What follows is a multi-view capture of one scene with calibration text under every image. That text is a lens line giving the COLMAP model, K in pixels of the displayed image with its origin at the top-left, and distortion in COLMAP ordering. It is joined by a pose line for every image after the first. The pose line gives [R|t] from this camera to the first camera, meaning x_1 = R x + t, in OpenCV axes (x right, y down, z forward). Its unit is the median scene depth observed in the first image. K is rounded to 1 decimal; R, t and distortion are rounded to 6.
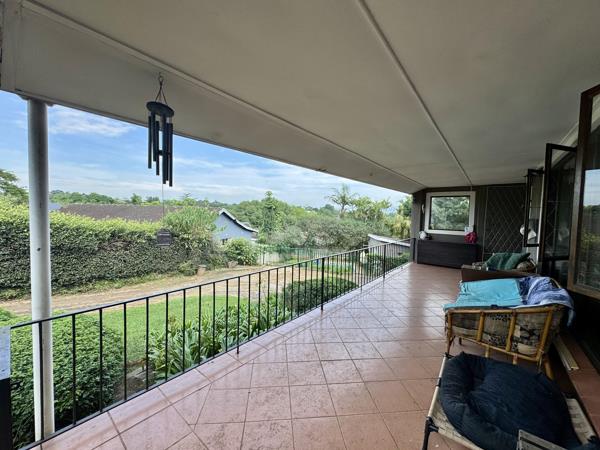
lens RADIAL K [[239.7, 0, 298.4], [0, 239.7, 223.7], [0, 0, 1]] dist [-0.001719, -0.000073]
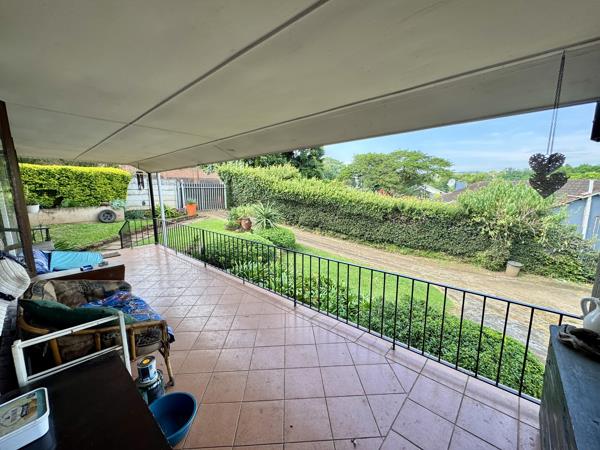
lens RADIAL K [[239.7, 0, 298.4], [0, 239.7, 223.7], [0, 0, 1]] dist [-0.001719, -0.000073]
pose [[-0.053844, 0.129072, -0.990172, 0.501955], [-0.029247, 0.990982, 0.130767, -0.030861], [0.998121, 0.036000, -0.049583, 0.564313]]
